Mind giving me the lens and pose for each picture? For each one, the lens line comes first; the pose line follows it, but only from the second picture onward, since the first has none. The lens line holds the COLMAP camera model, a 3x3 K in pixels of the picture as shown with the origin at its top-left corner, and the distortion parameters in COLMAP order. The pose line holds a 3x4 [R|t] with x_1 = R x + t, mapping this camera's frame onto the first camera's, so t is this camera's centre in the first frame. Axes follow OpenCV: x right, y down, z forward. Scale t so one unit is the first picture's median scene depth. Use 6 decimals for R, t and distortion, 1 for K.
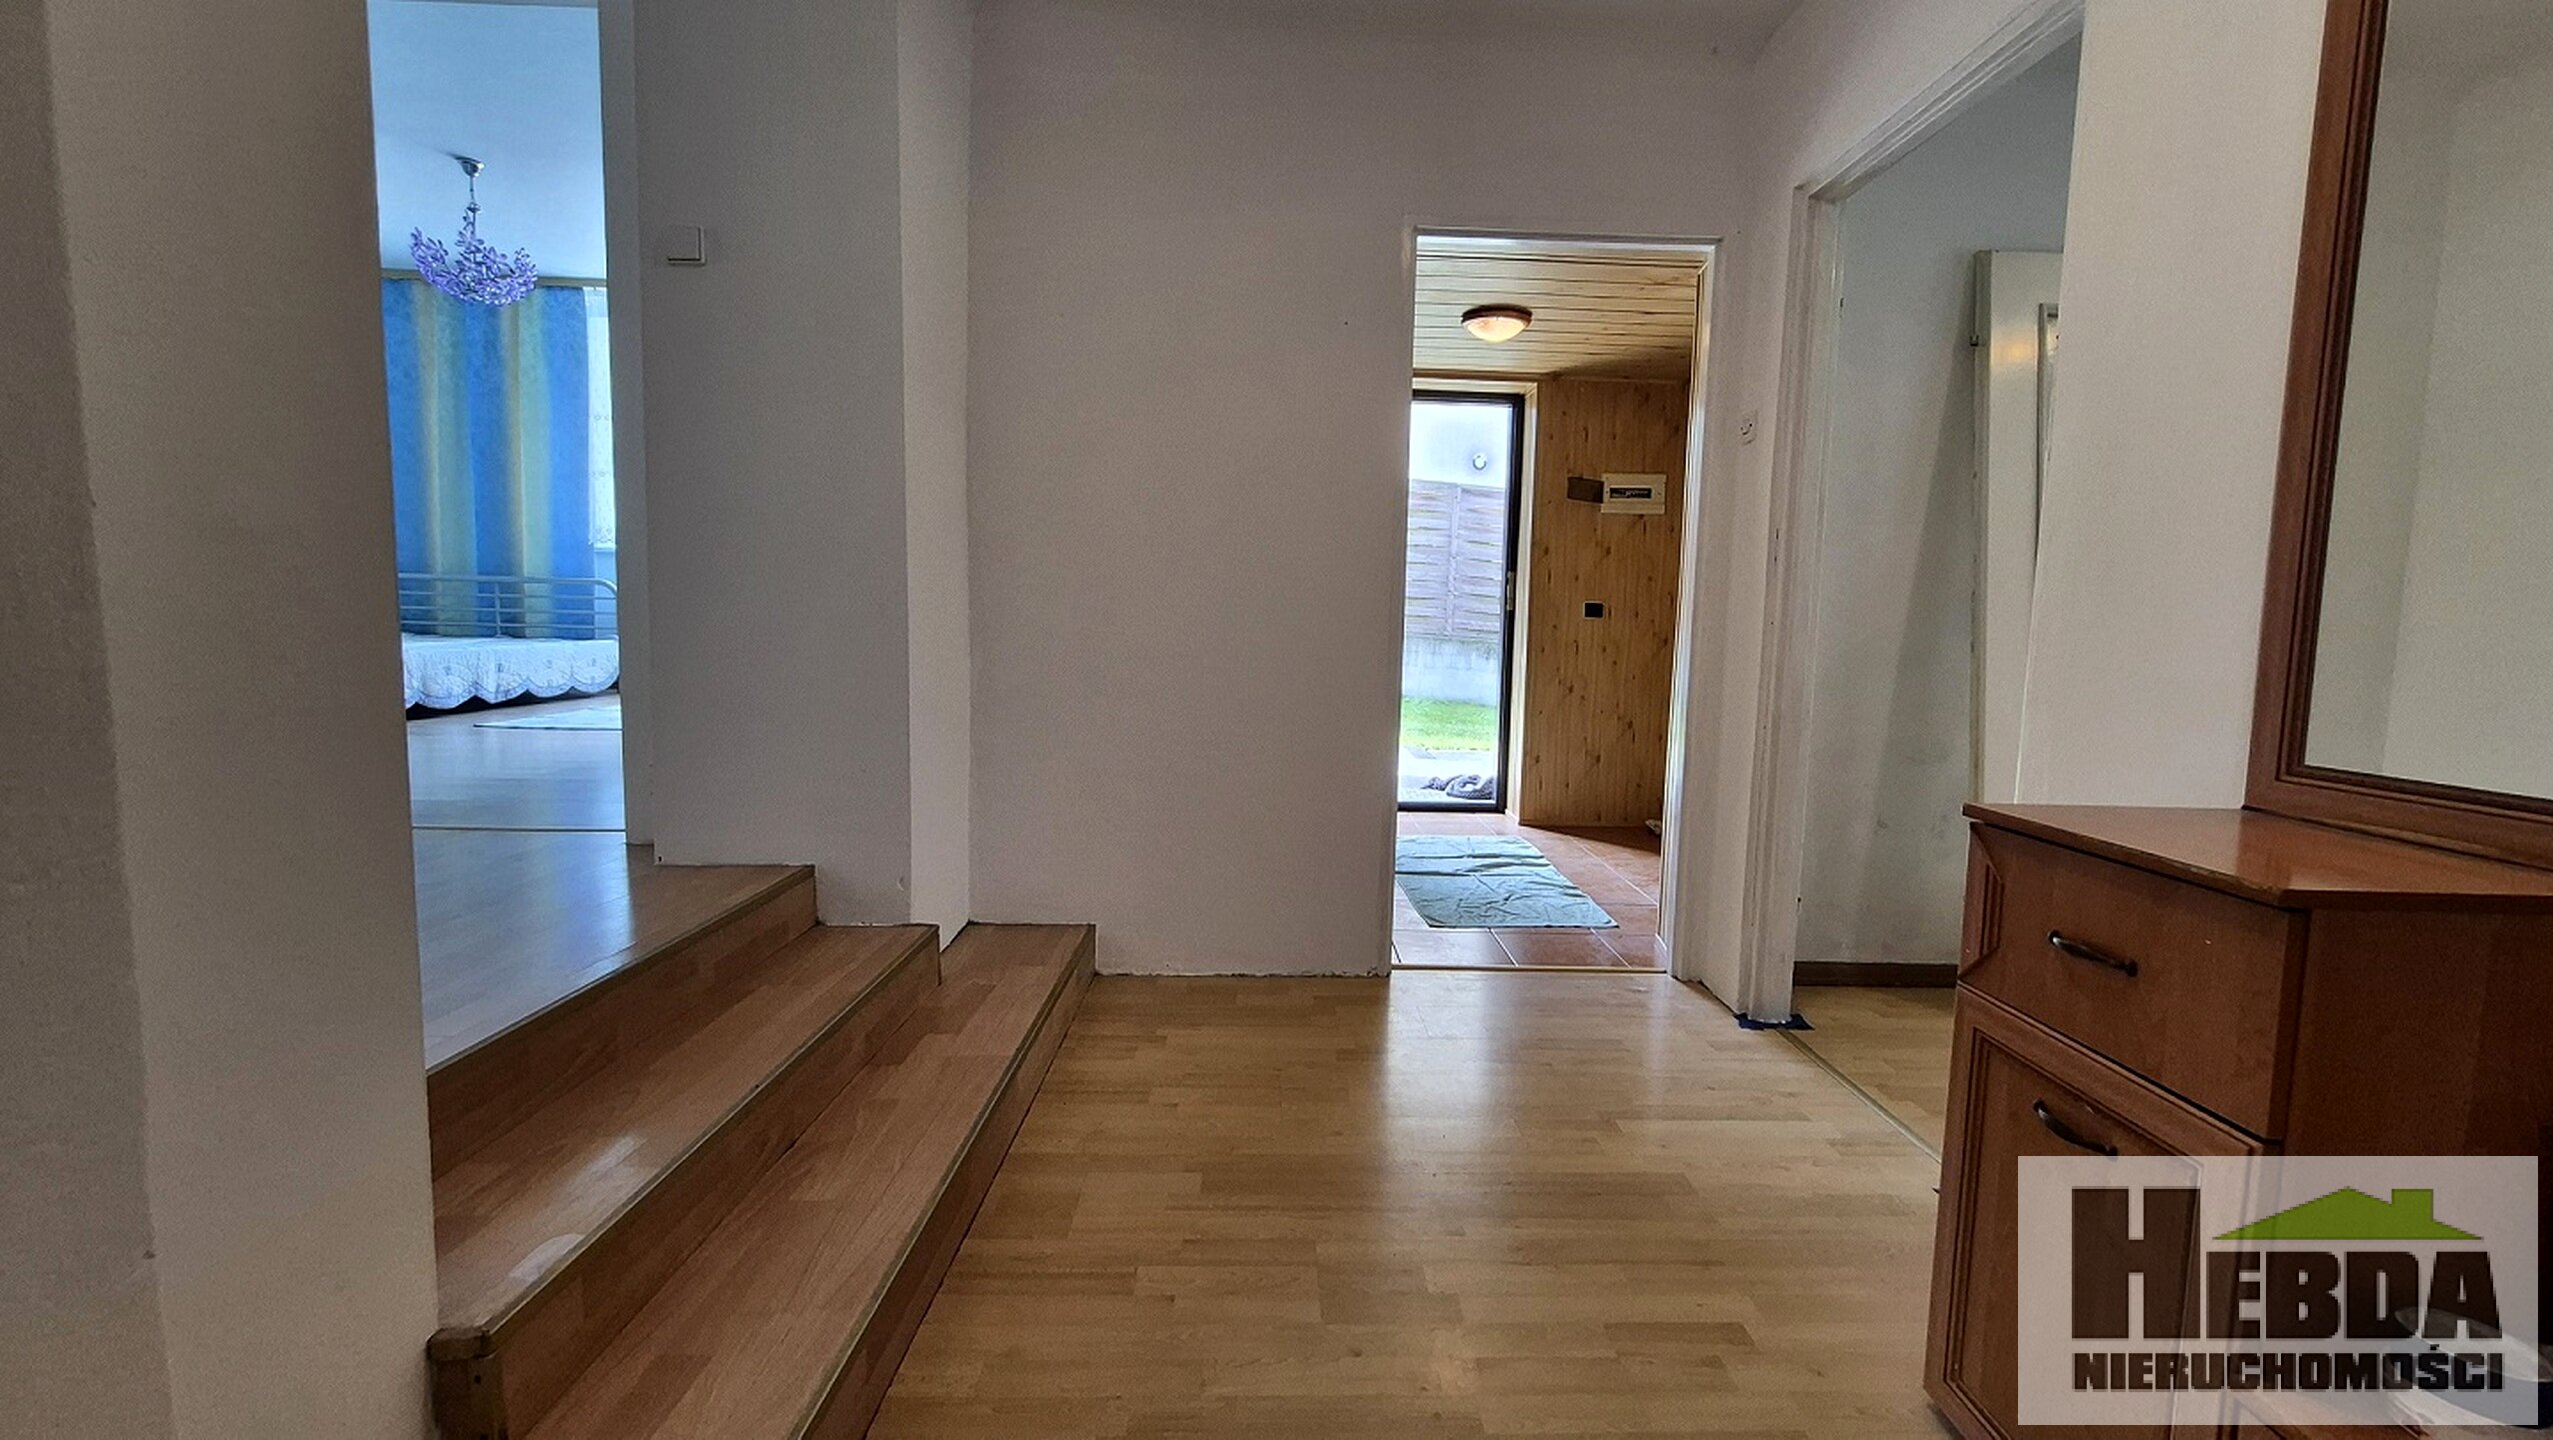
lens RADIAL K [[1001.3, 0, 1286.4], [0, 1001.3, 694.8], [0, 0, 1]] dist [-0.000495, -0.000163]
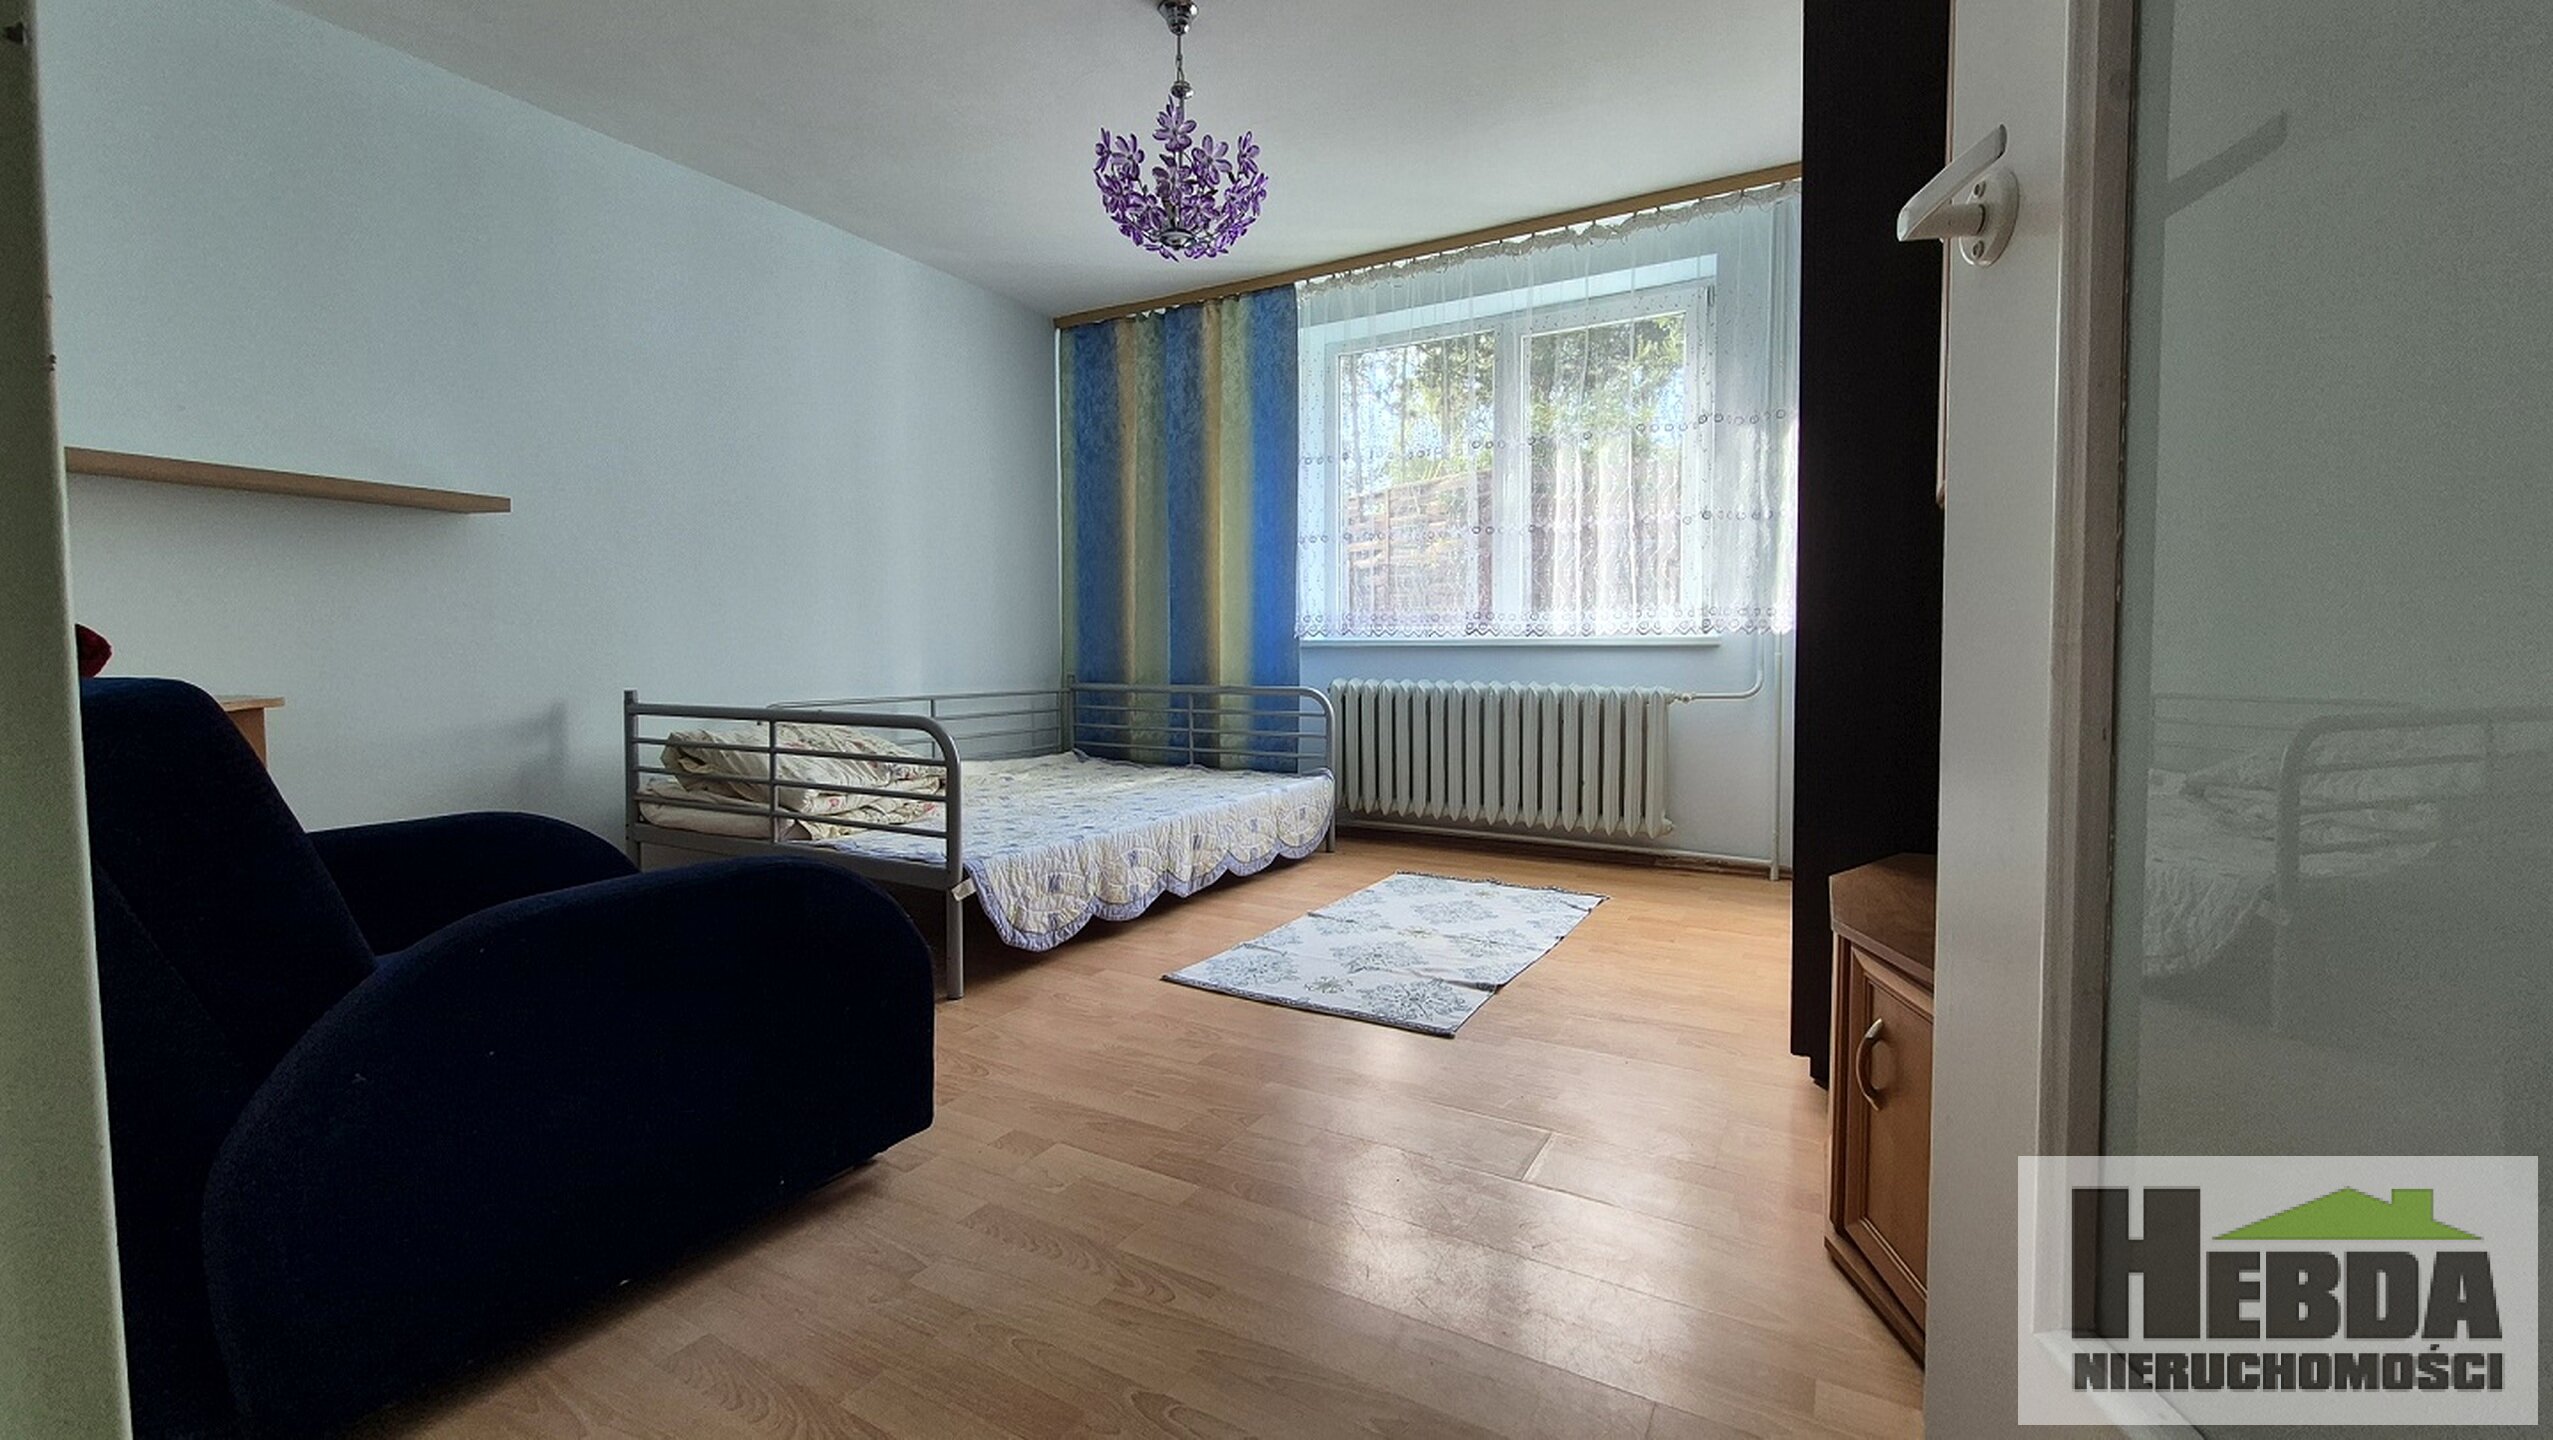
lens RADIAL K [[1001.3, 0, 1286.7], [0, 1001.3, 711.2], [0, 0, 1]] dist [-0.000495, -0.000163]
pose [[0.847094, 0.002765, -0.531436, -0.327181], [-0.018176, 0.999552, -0.023772, -0.083237], [0.531132, 0.029796, 0.846765, 0.400088]]
